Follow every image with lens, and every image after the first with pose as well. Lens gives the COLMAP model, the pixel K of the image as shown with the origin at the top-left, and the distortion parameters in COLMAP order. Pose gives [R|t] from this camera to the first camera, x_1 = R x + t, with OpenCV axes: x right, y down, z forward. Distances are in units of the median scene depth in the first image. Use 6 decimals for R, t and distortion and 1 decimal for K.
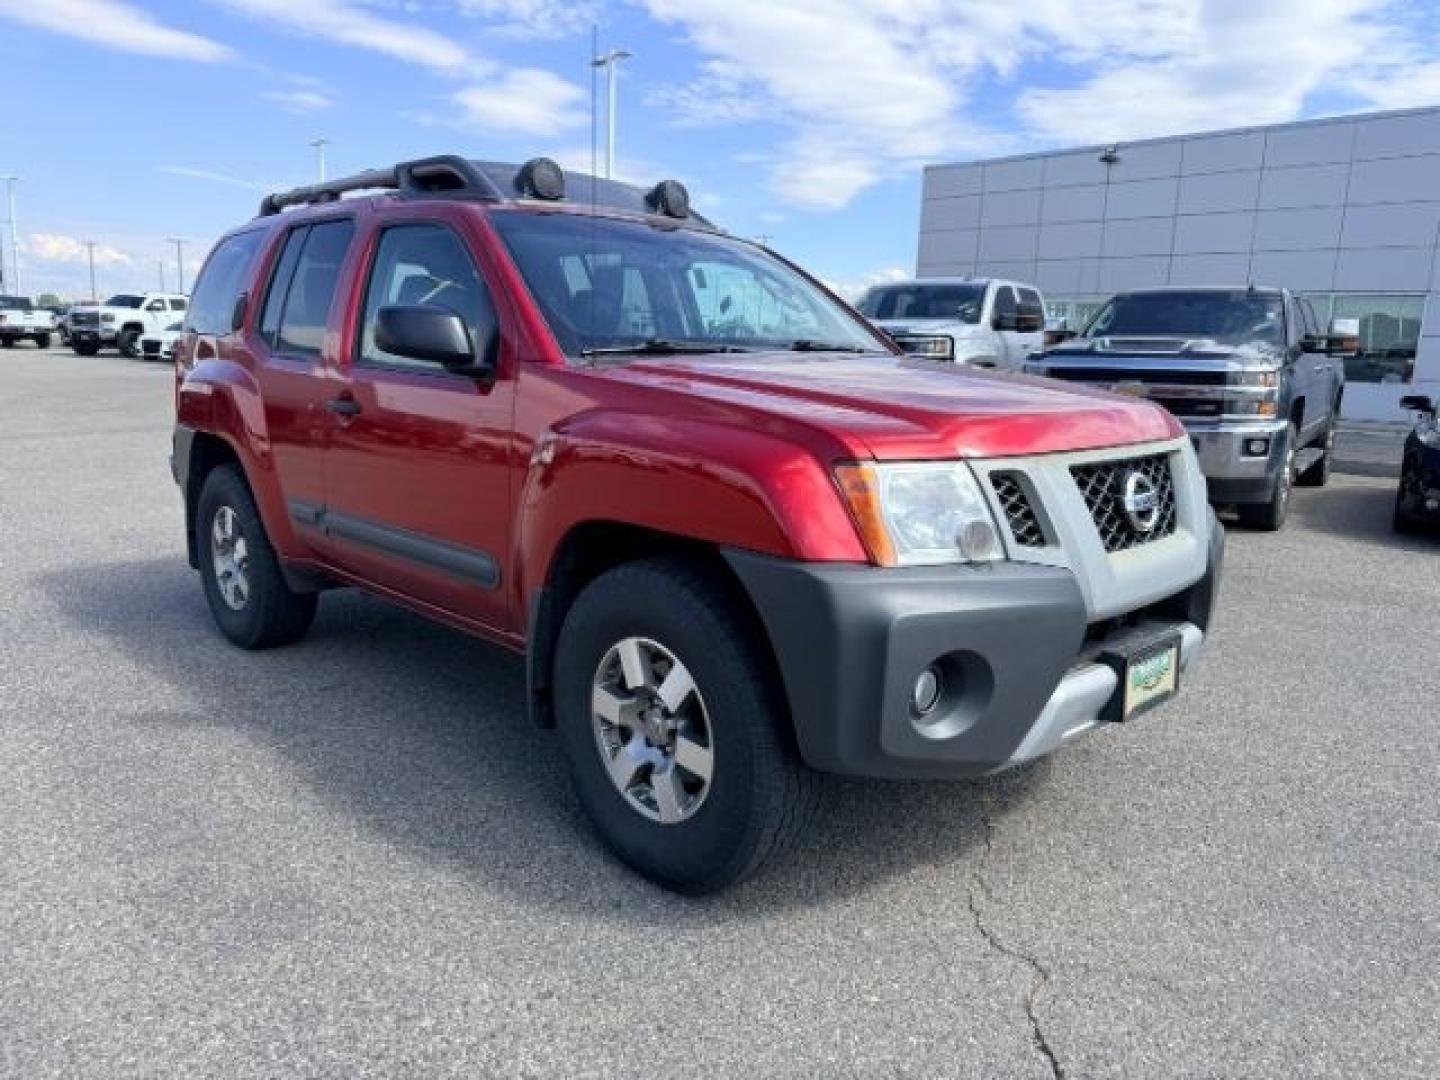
lens RADIAL K [[1021.6, 0, 724.3], [0, 1021.6, 540.8], [0, 0, 1]] dist [0.006827, -0.003238]
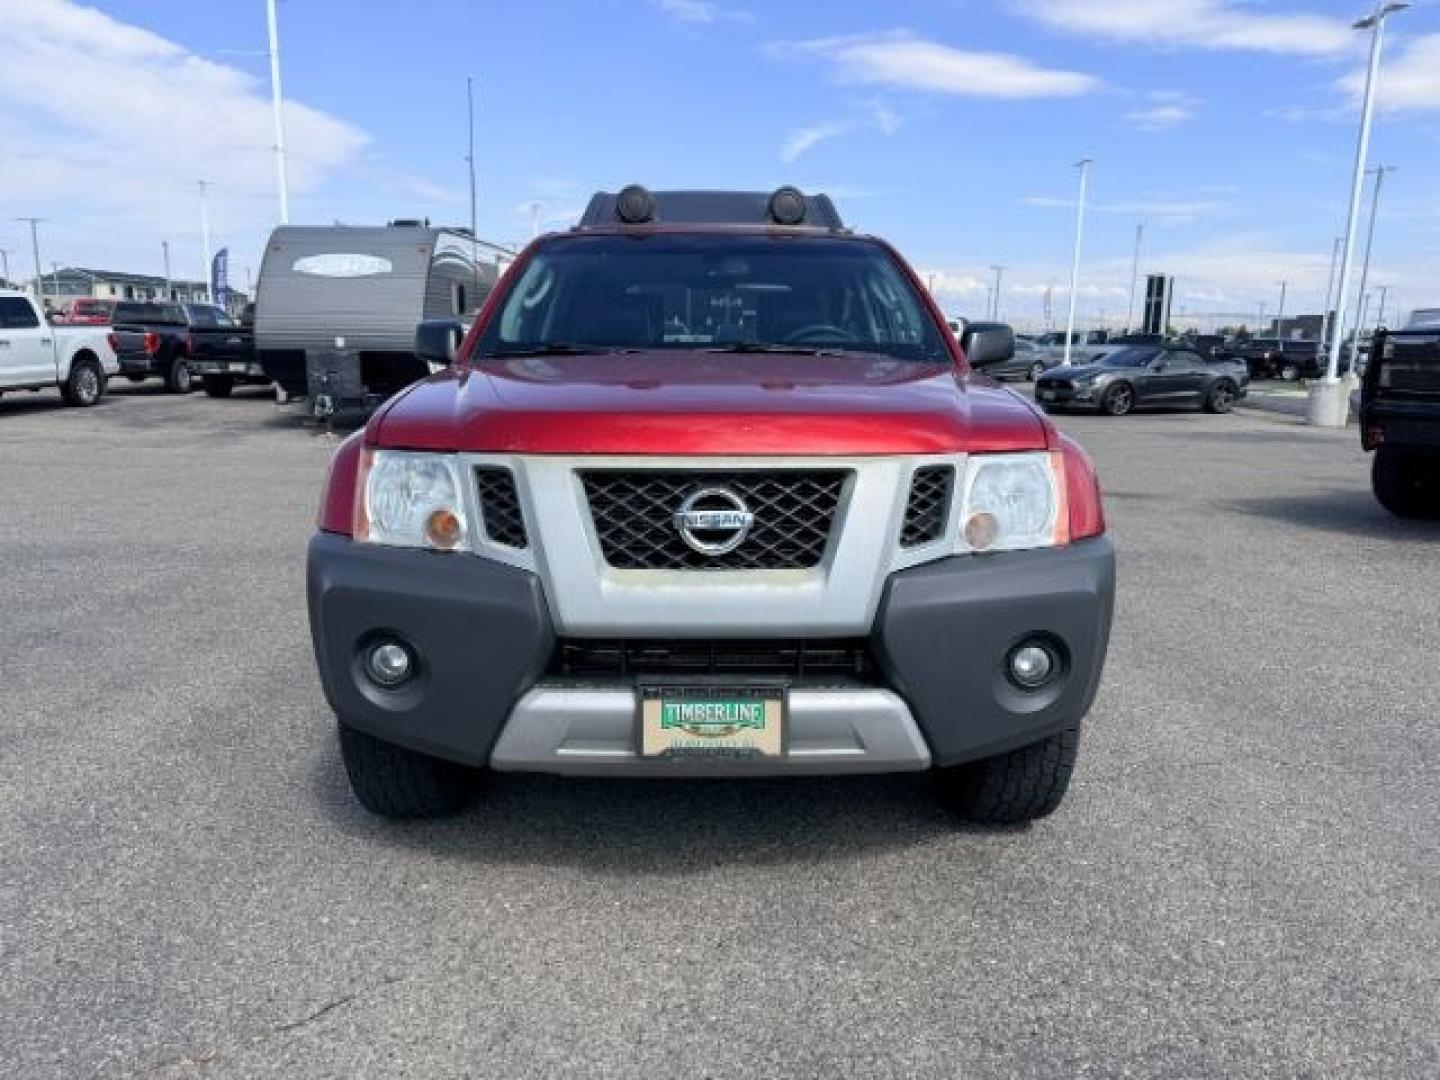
lens RADIAL K [[1021.6, 0, 724.3], [0, 1021.6, 540.8], [0, 0, 1]] dist [0.006827, -0.003238]
pose [[0.726010, 0.115229, -0.677962, 1.051221], [-0.124990, 0.991552, 0.034680, -0.056335], [0.676230, 0.059561, 0.734279, 0.394744]]
